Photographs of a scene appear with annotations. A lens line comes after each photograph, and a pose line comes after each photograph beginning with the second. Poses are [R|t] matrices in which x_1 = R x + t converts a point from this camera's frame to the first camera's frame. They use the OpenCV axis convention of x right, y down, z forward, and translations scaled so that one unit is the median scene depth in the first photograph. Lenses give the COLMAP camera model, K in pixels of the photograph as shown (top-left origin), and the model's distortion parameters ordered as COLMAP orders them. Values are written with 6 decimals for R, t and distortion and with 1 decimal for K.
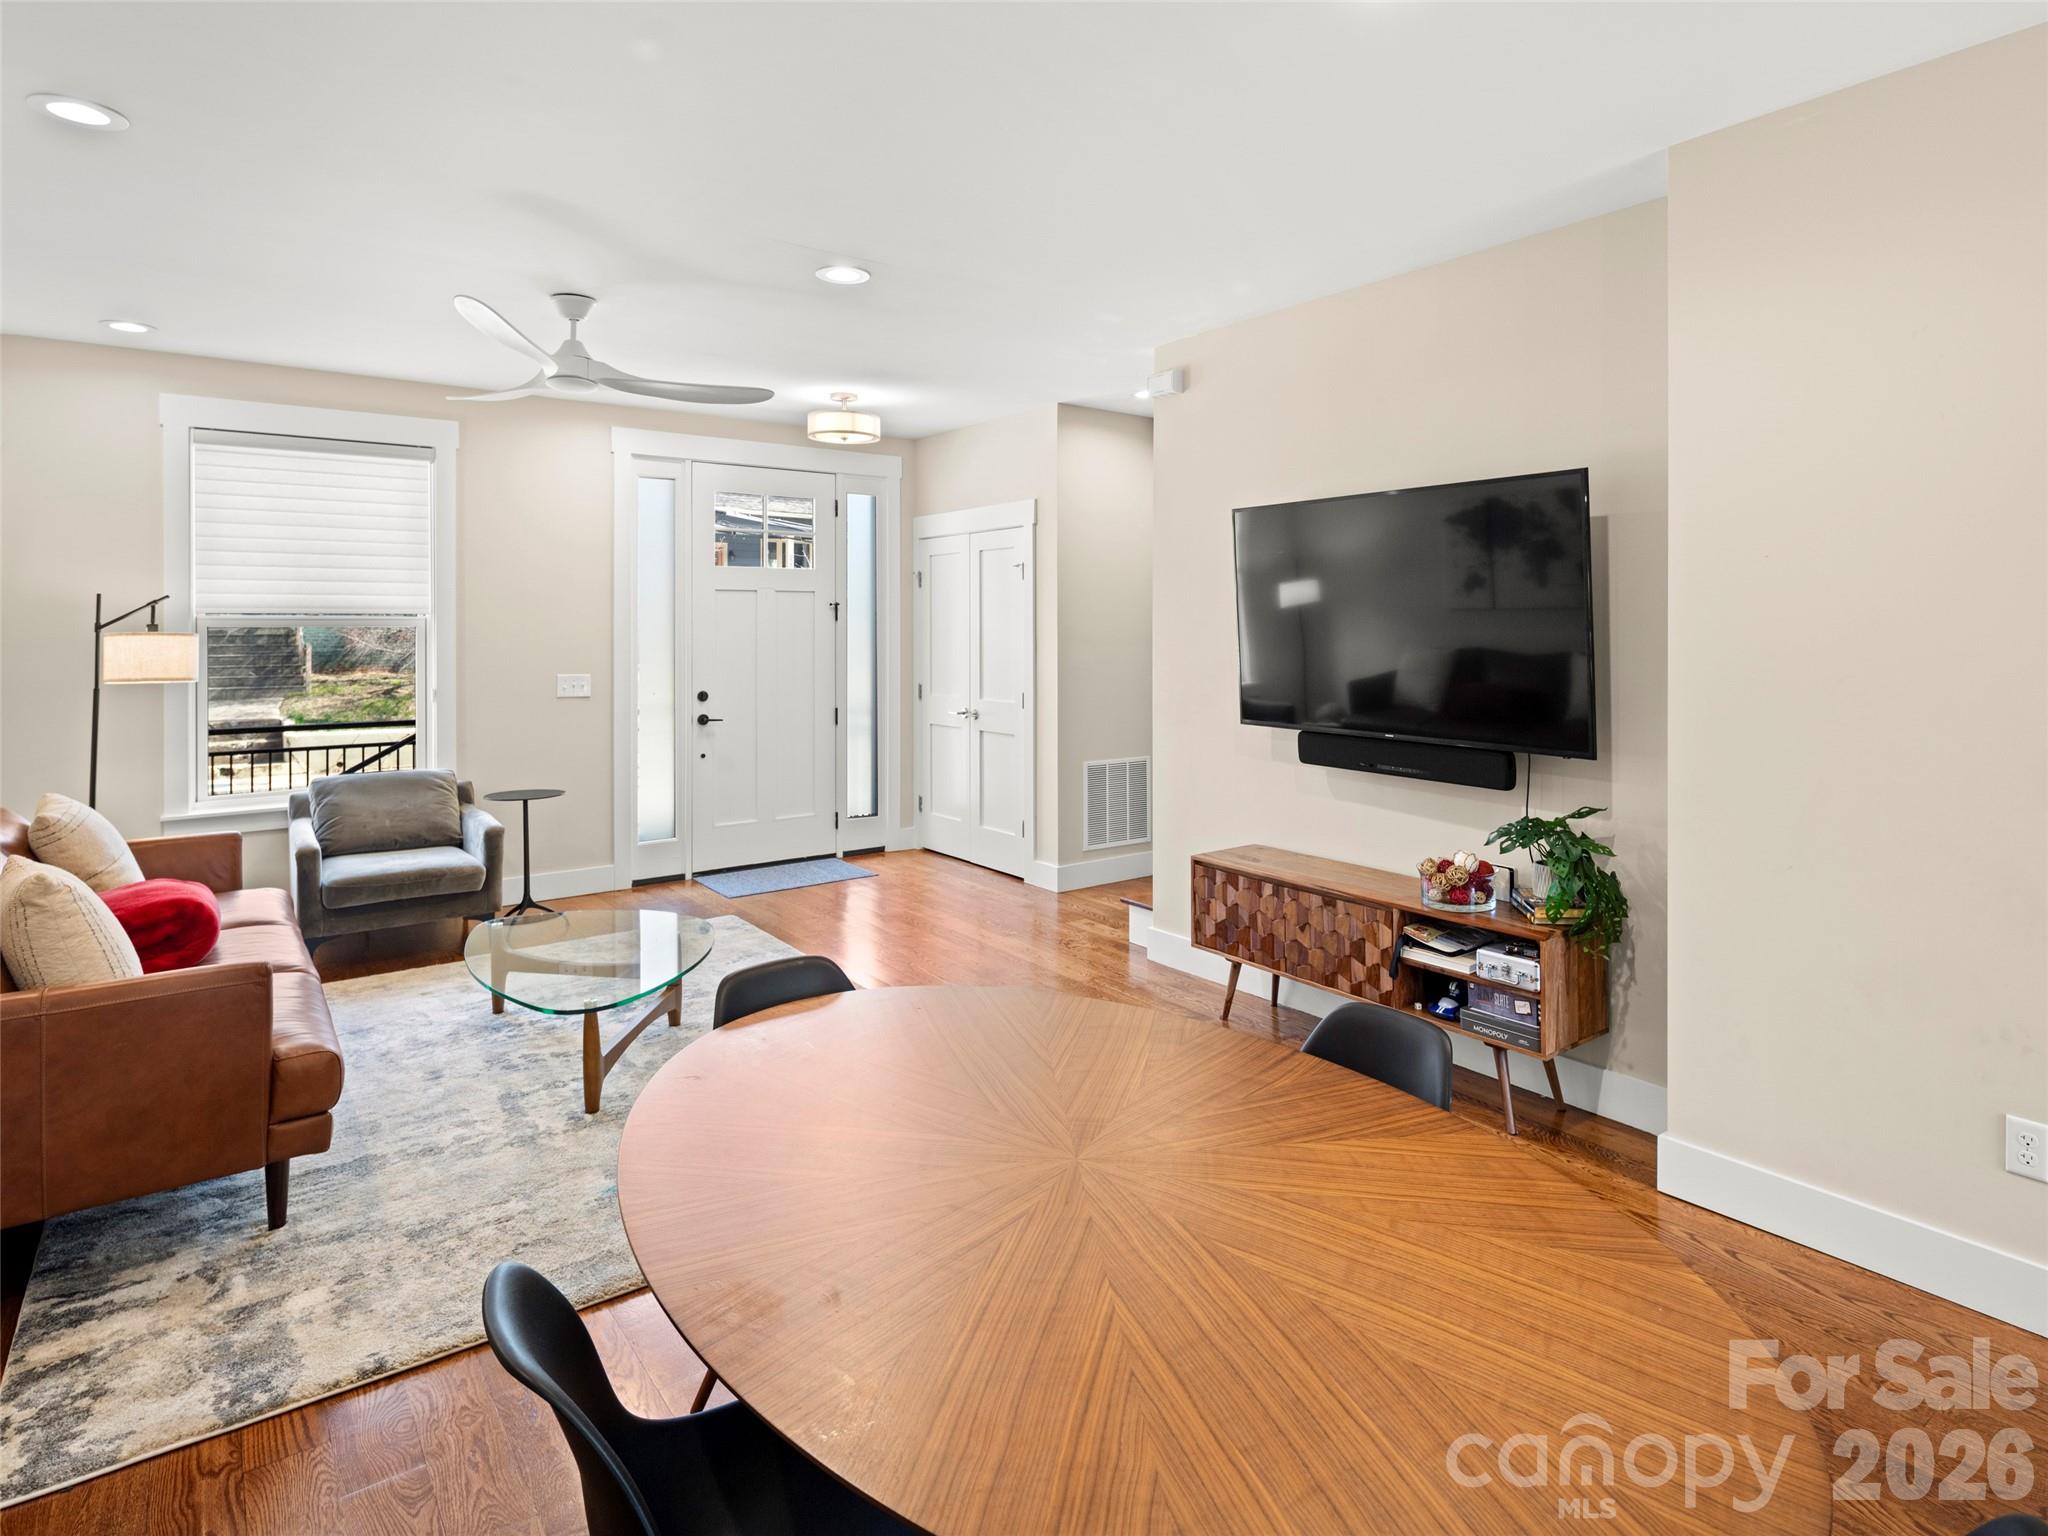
lens RADIAL K [[1127.9, 0, 1095.6], [0, 1127.9, 614.1], [0, 0, 1]] dist [-0.001150, -0.010841]
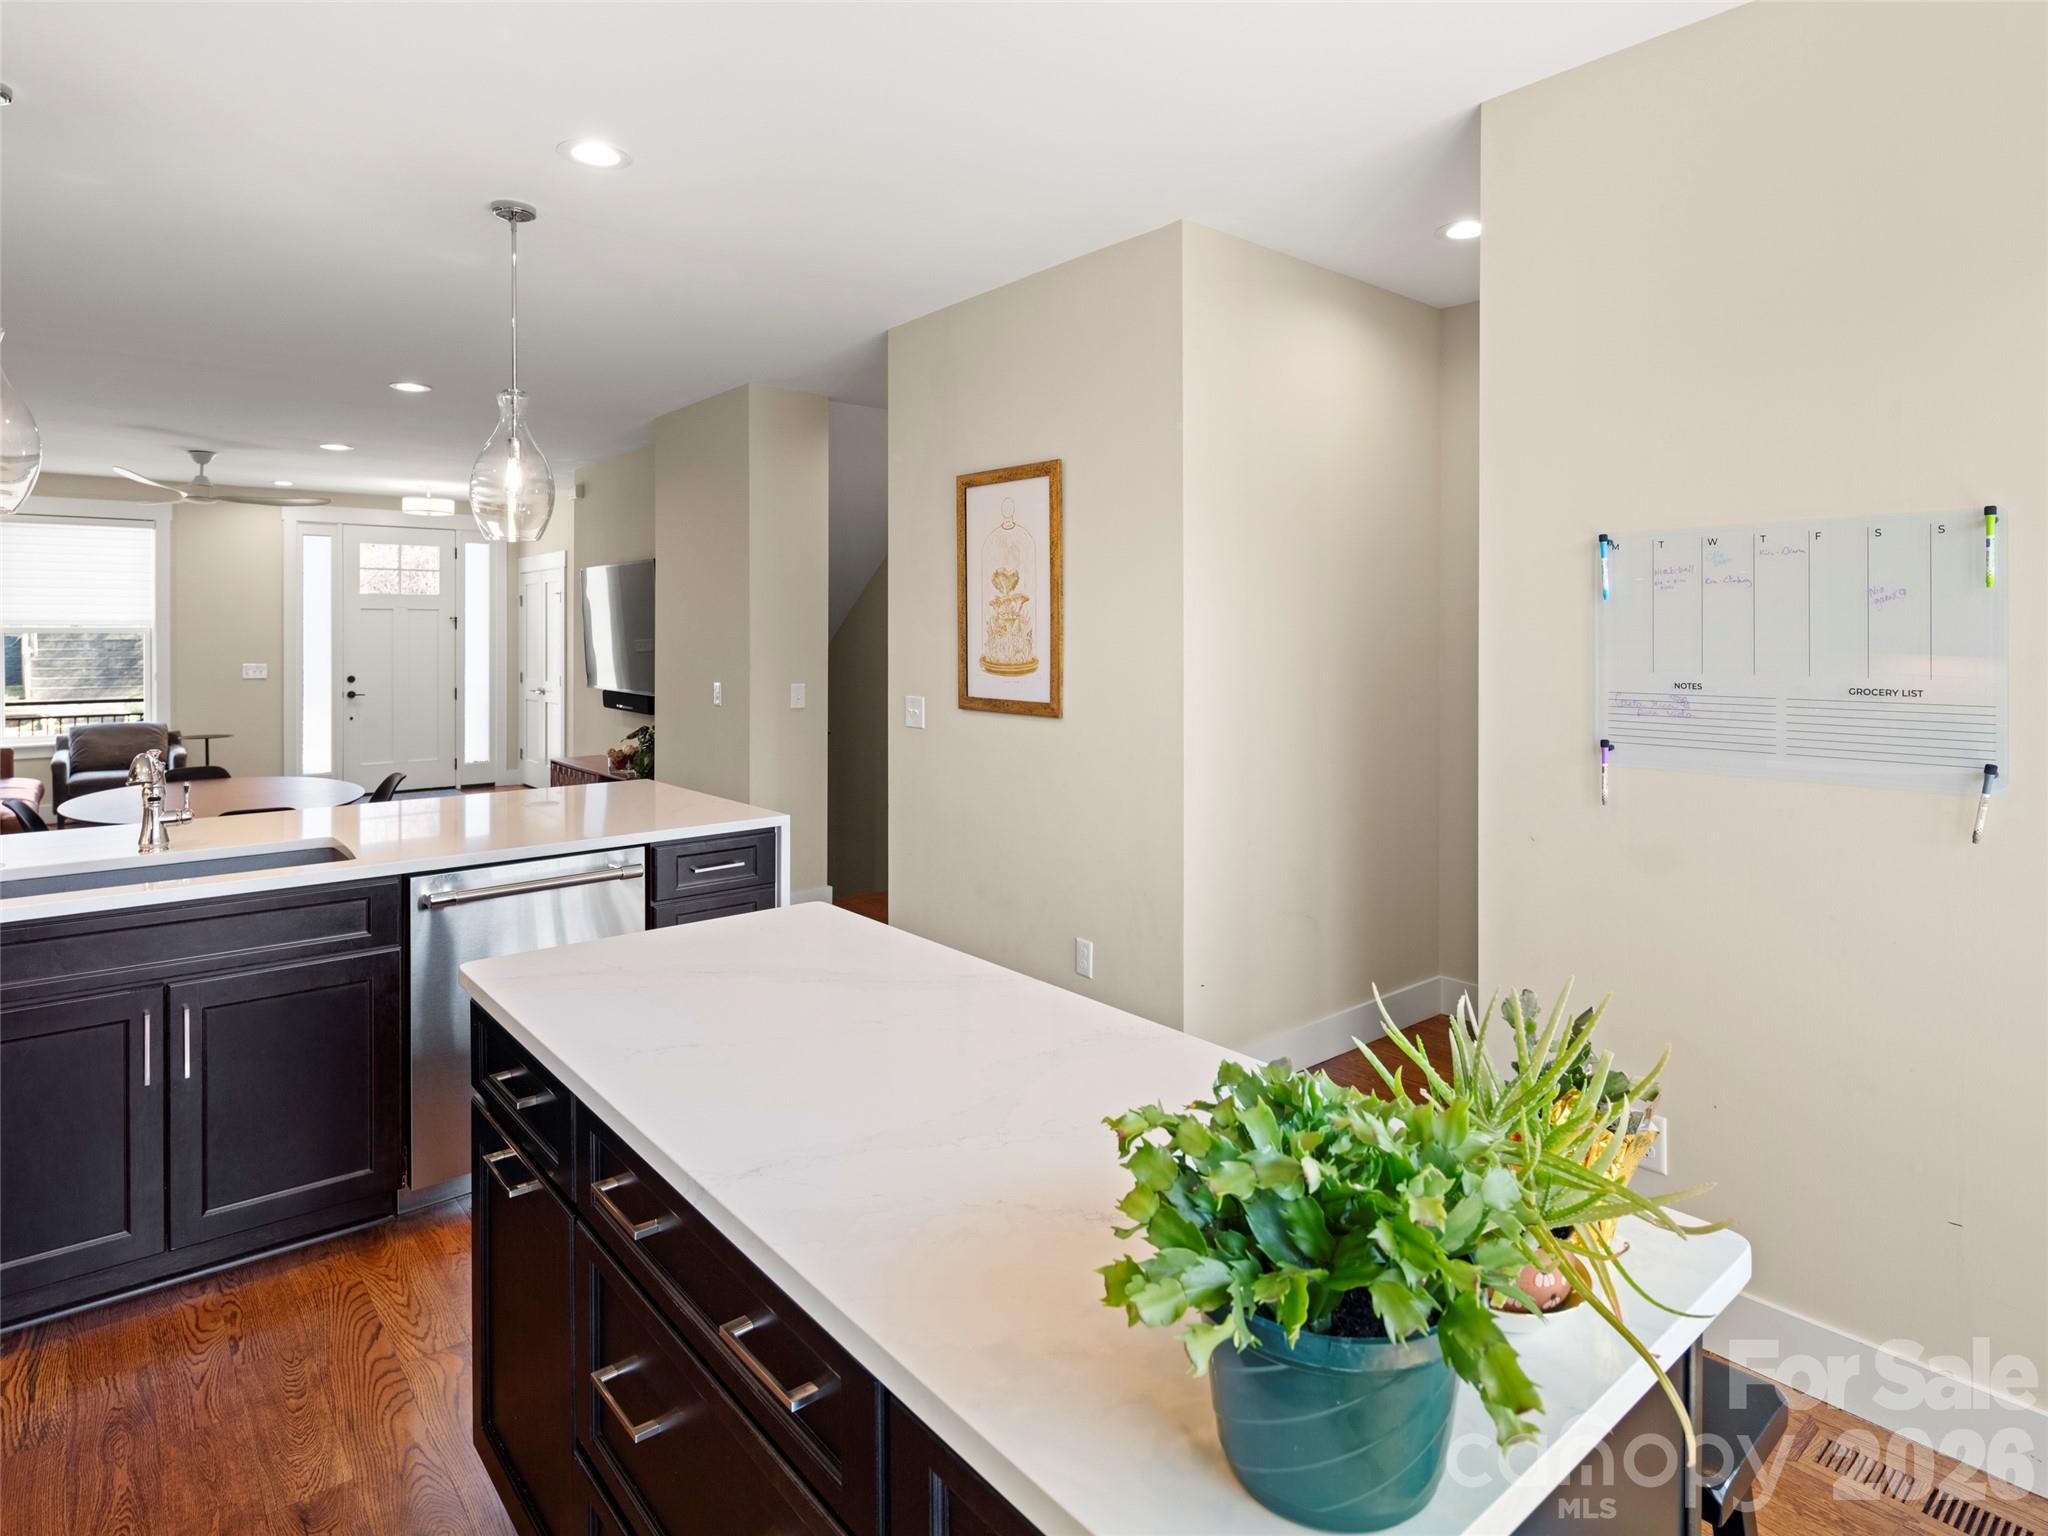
lens RADIAL K [[1146.6, 0, 1038.1], [0, 1146.6, 642.0], [0, 0, 1]] dist [0.002169, -0.003882]
pose [[0.999436, -0.001340, 0.033550, 0.657393], [0.000619, 0.999769, 0.021483, -0.011636], [-0.033571, -0.021450, 0.999206, -0.714498]]
